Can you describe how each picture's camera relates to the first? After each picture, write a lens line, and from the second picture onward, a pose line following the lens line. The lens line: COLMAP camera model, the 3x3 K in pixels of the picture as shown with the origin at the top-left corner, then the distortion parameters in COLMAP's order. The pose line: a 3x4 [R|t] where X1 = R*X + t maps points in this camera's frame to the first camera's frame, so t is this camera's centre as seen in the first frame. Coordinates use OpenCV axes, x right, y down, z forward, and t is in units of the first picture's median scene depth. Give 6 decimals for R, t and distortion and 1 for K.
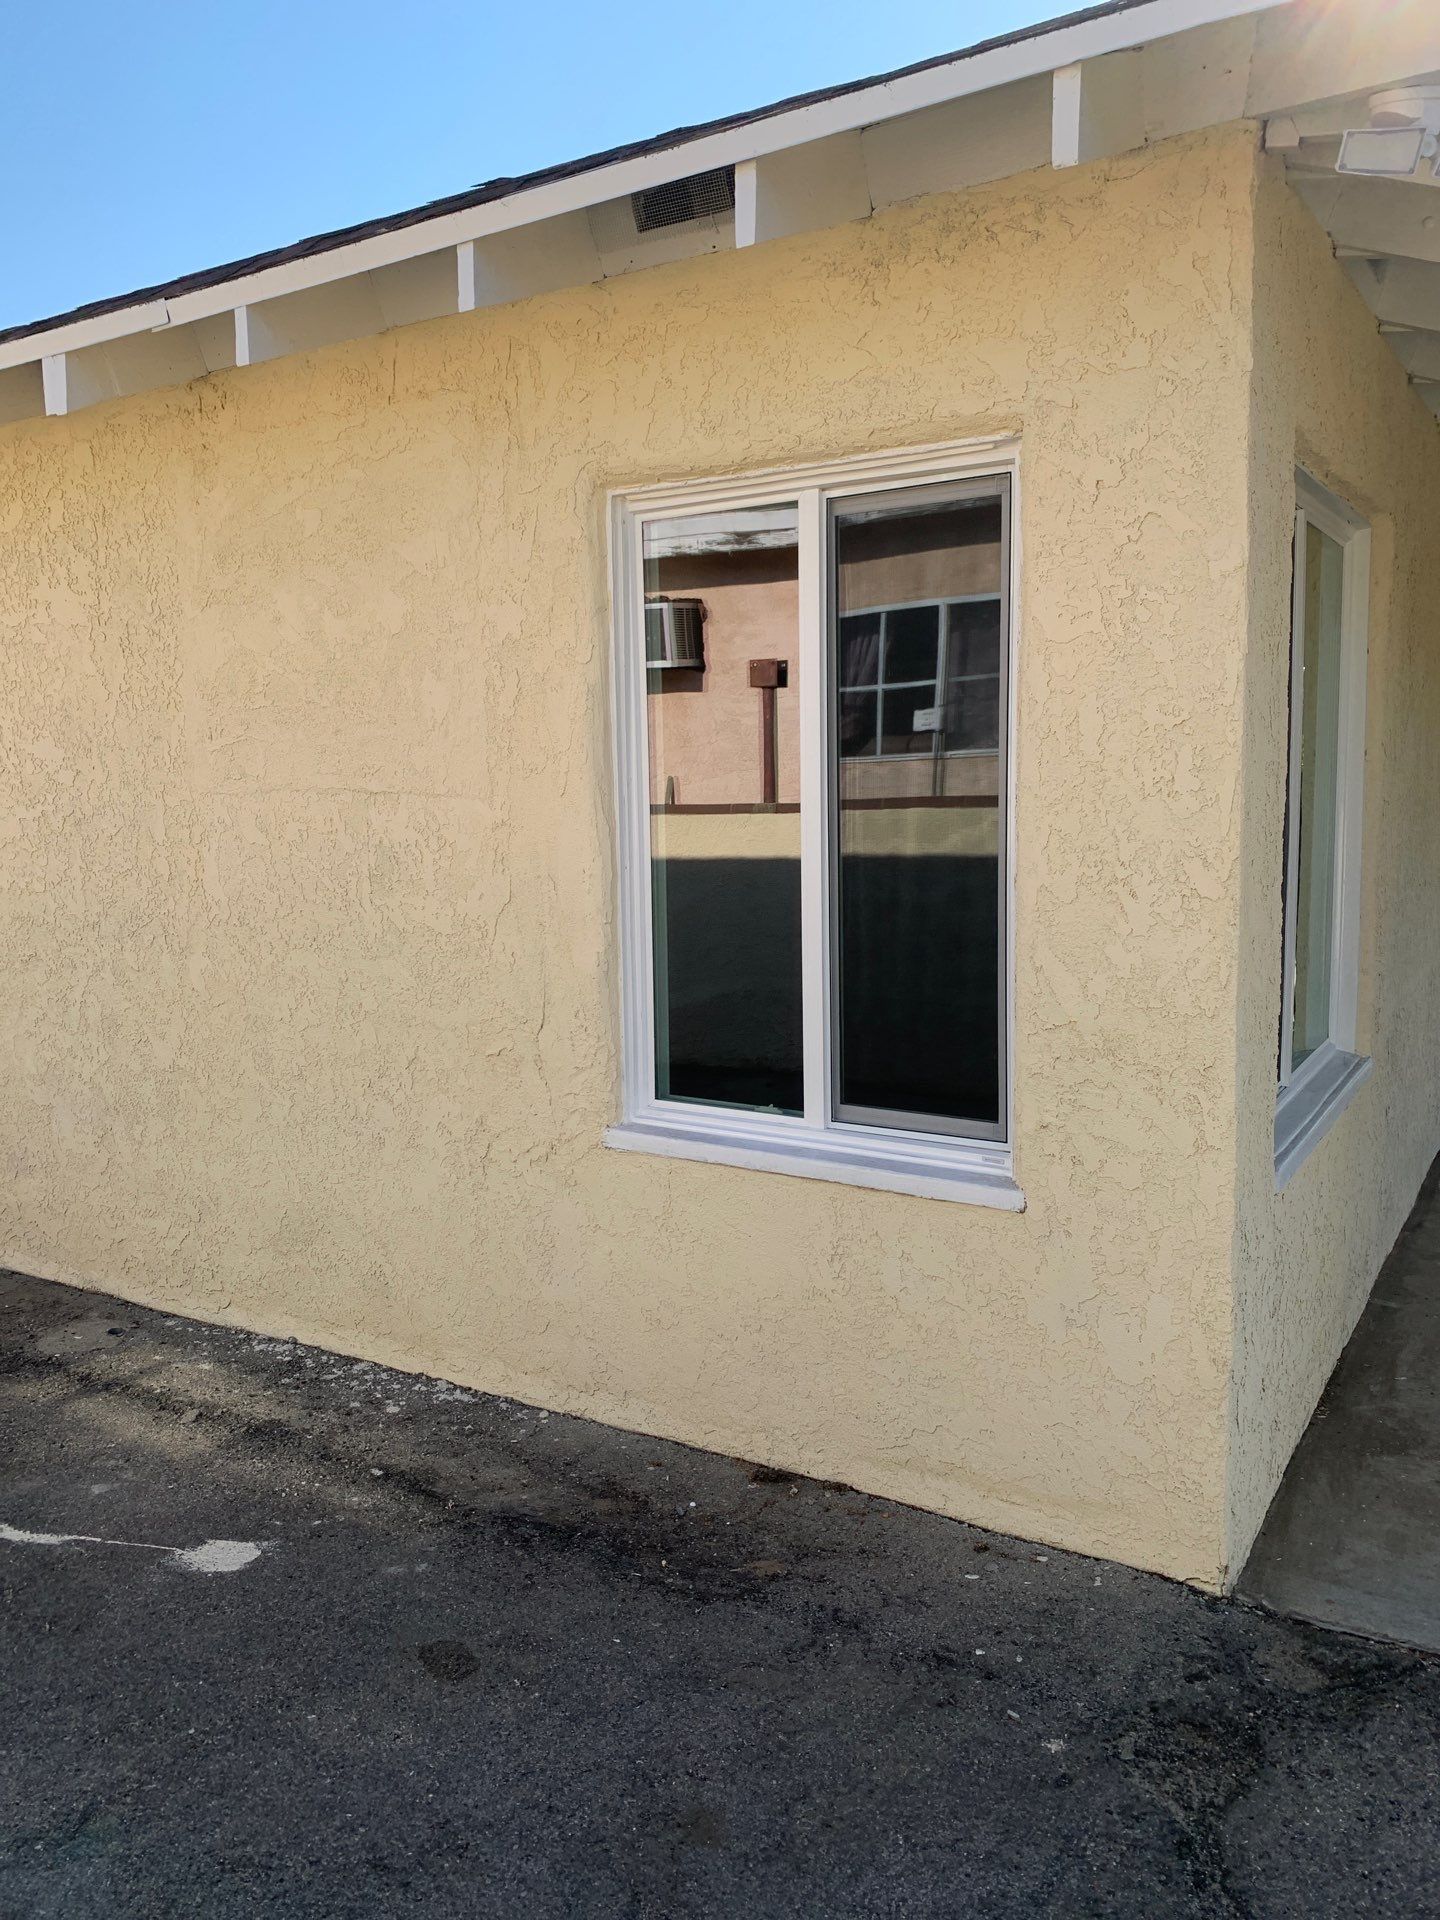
lens RADIAL K [[1458.3, 0, 706.5], [0, 1458.3, 943.4], [0, 0, 1]] dist [0.051943, -0.071161]
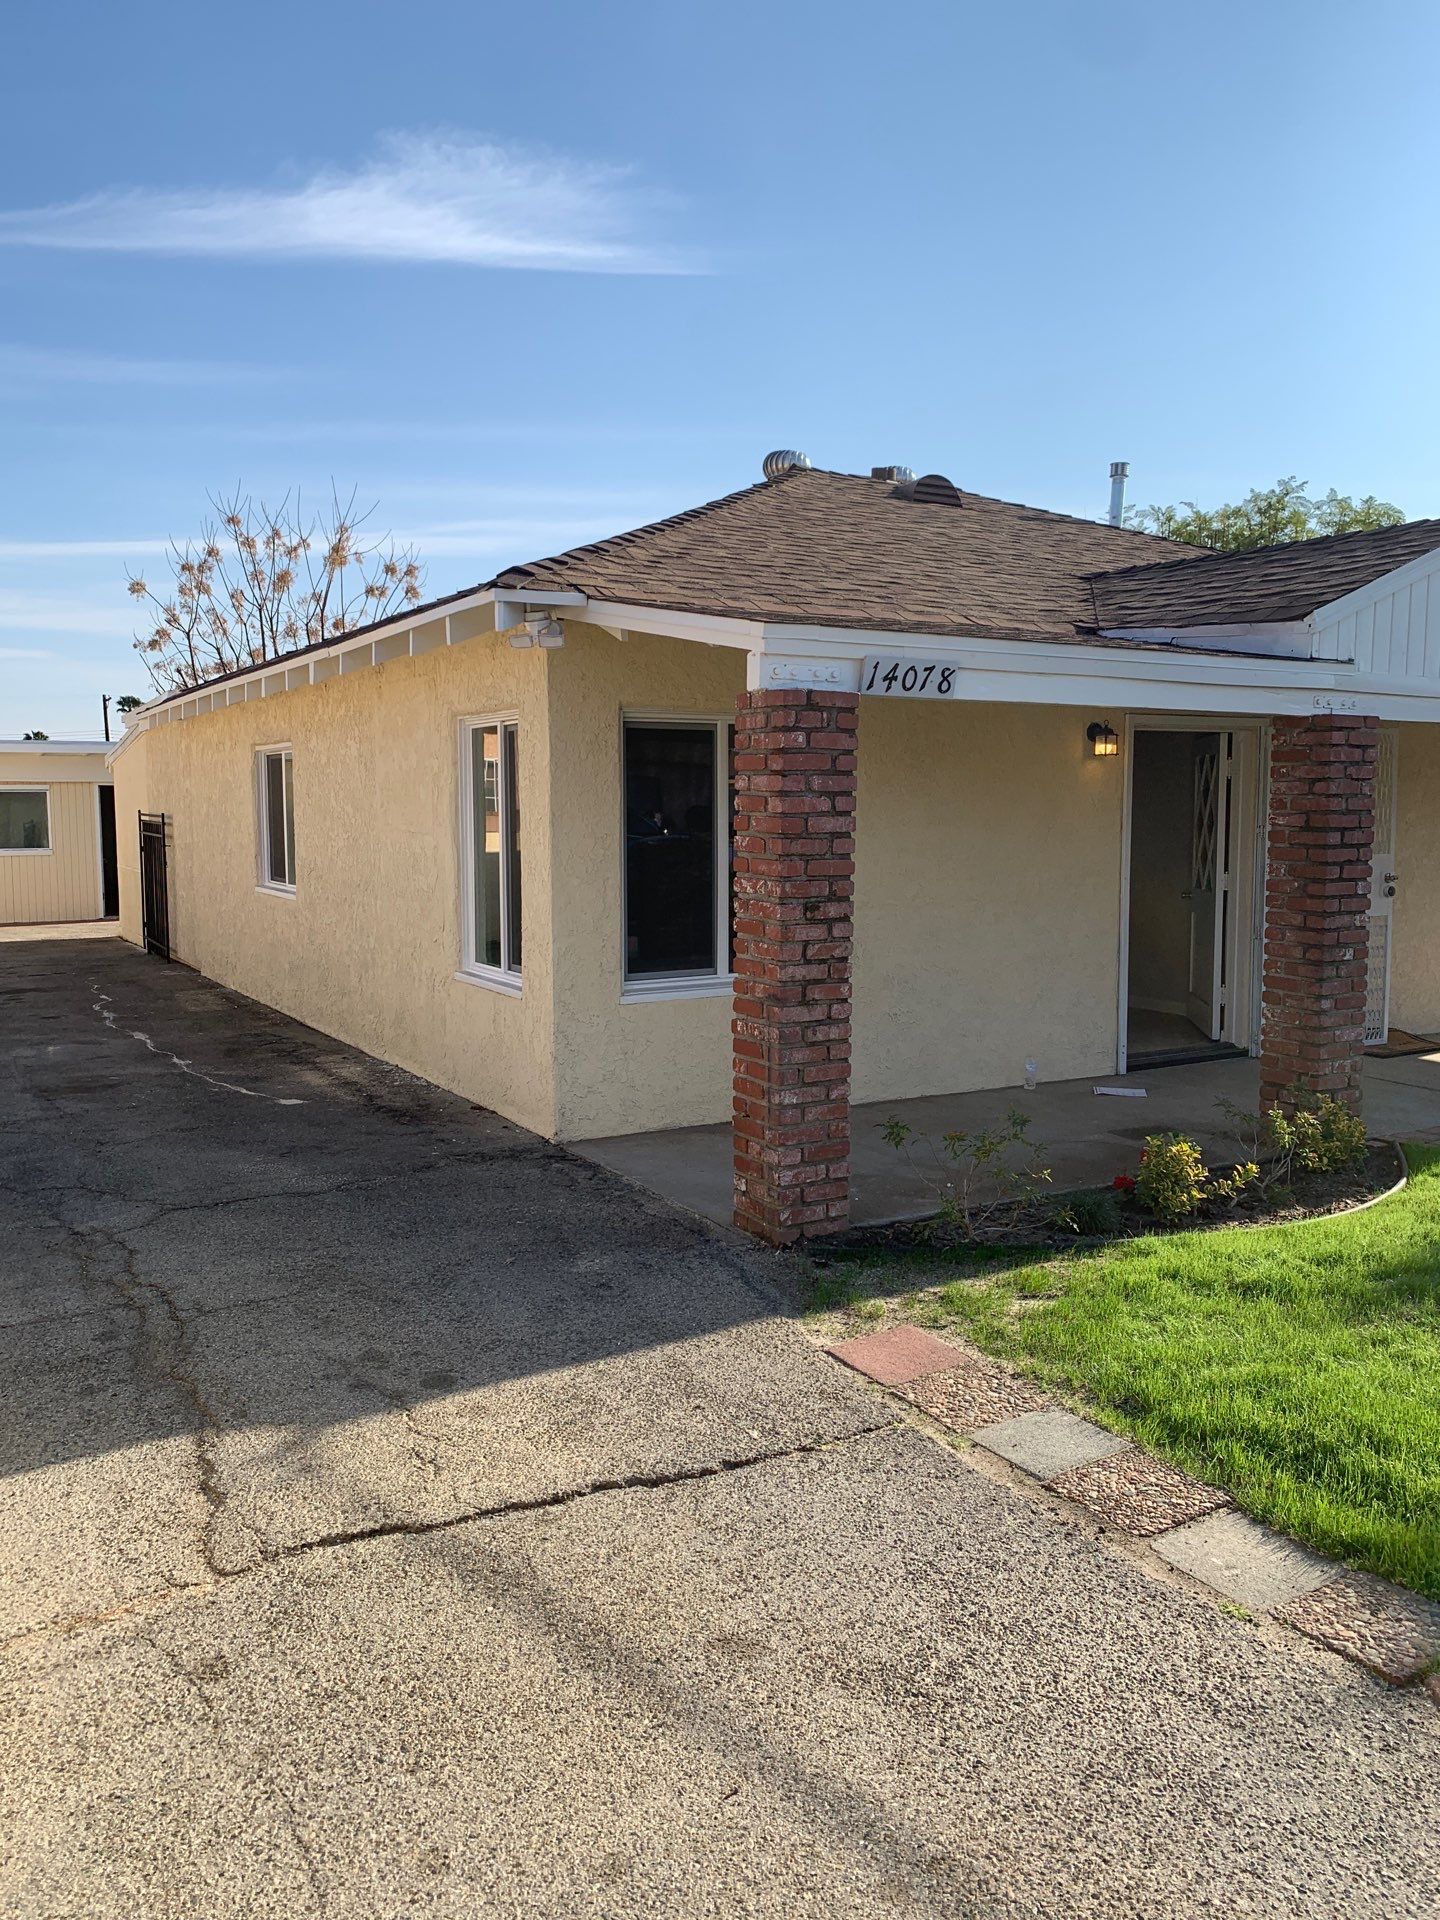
lens RADIAL K [[1458.3, 0, 713.1], [0, 1458.3, 940.3], [0, 0, 1]] dist [0.051943, -0.071161]
pose [[0.883660, 0.059536, -0.464328, 1.496945], [-0.065323, 0.997858, 0.003630, 0.037179], [0.463549, 0.027124, 0.885656, -1.013395]]
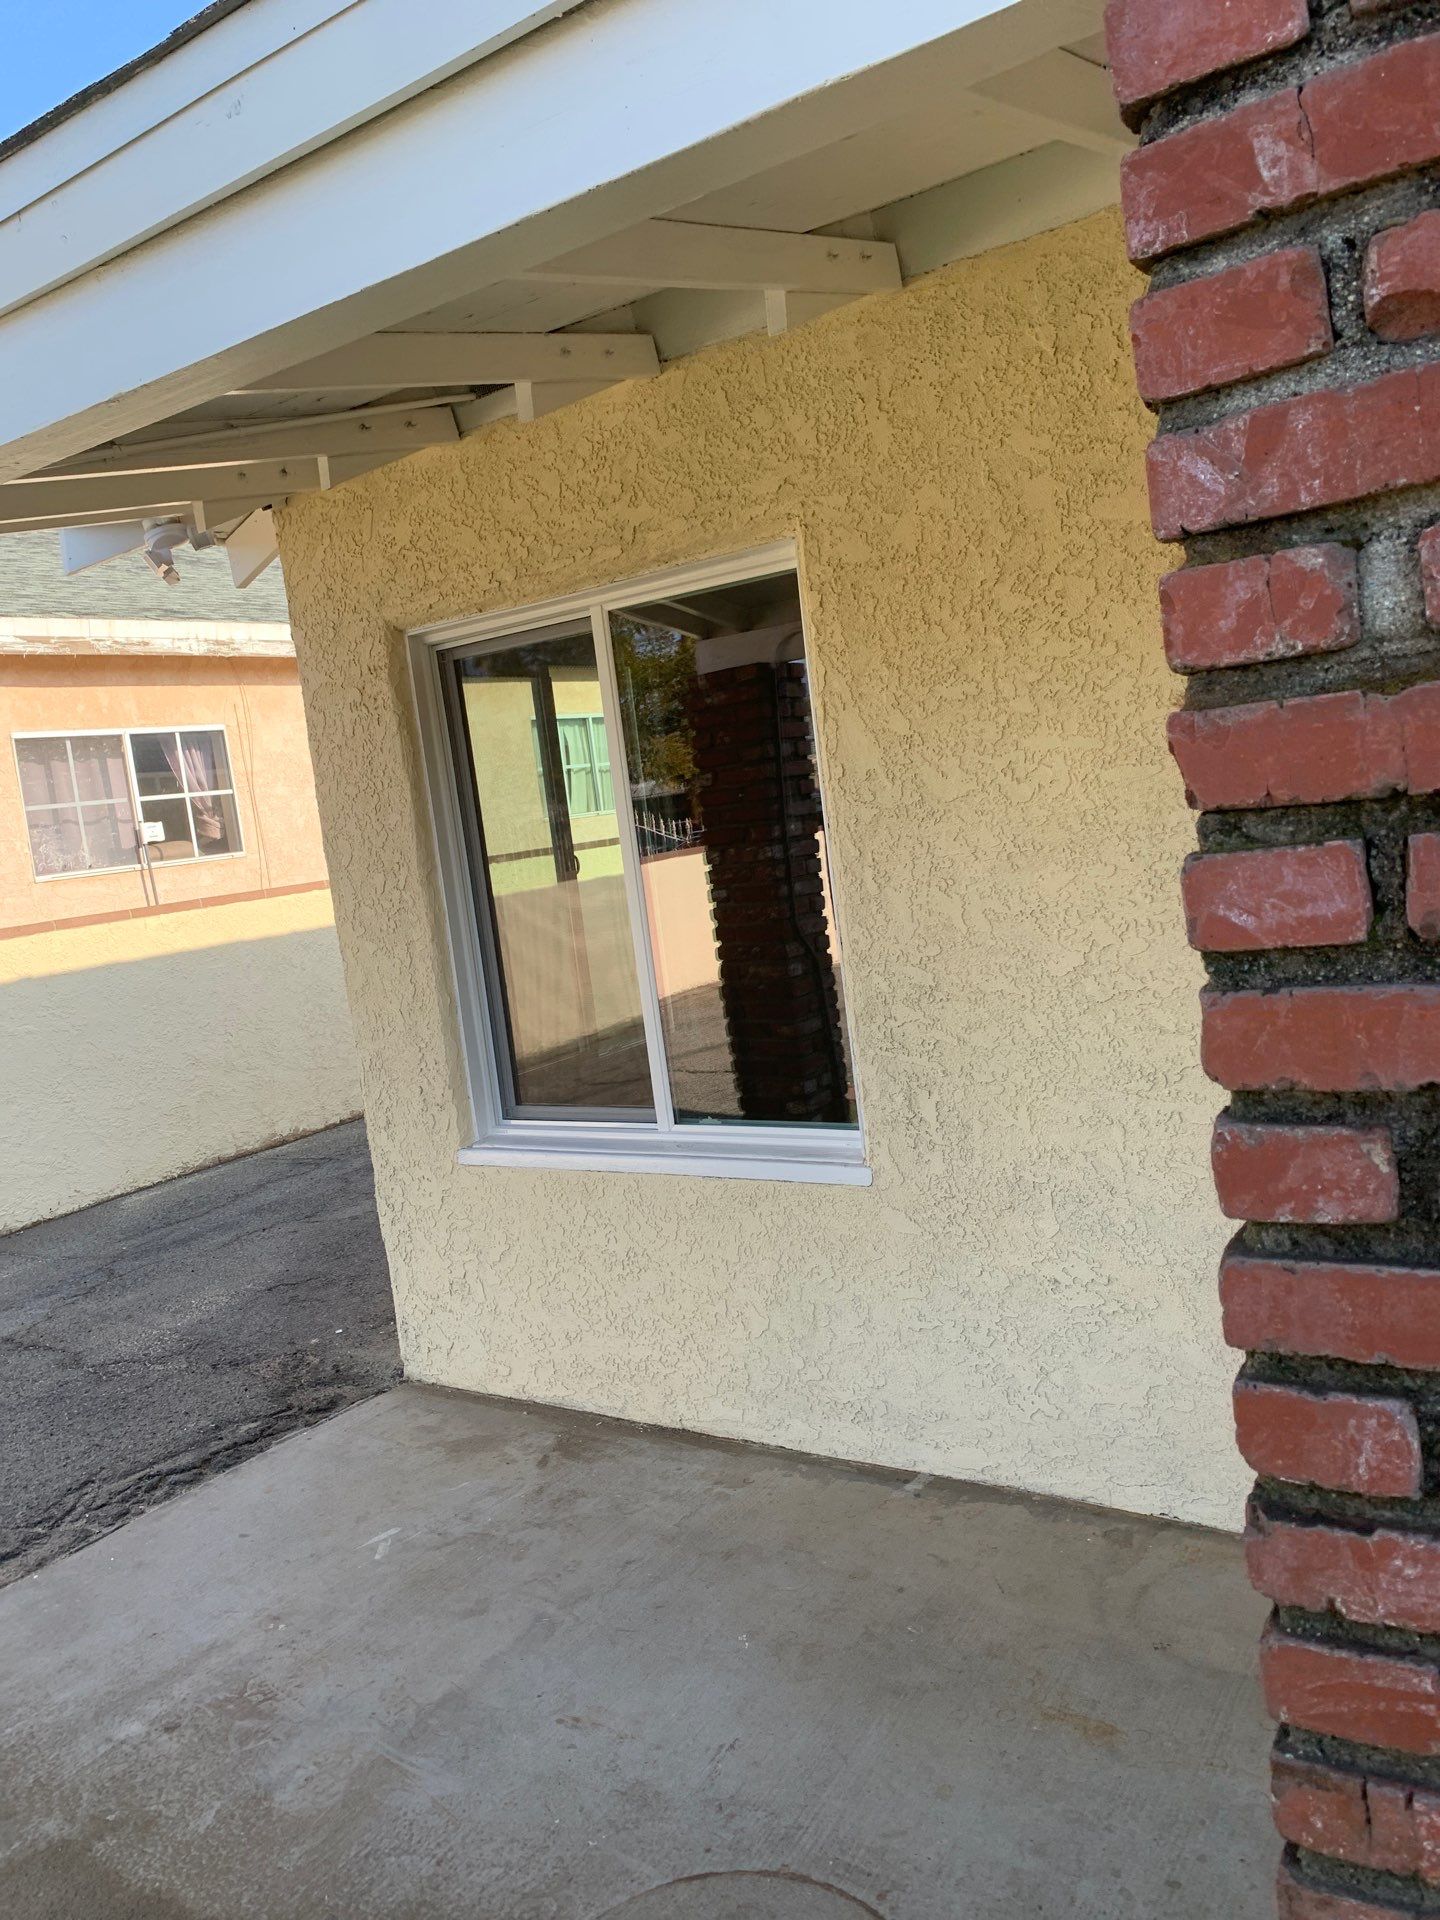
lens RADIAL K [[1347.0, 0, 717.9], [0, 1347.0, 955.9], [0, 0, 1]] dist [0.007456, 0.000463]
pose [[-0.007964, 0.101760, -0.994777, 1.466614], [-0.007553, 0.994774, 0.101820, -0.142410], [0.999940, 0.008325, -0.007154, 1.122858]]
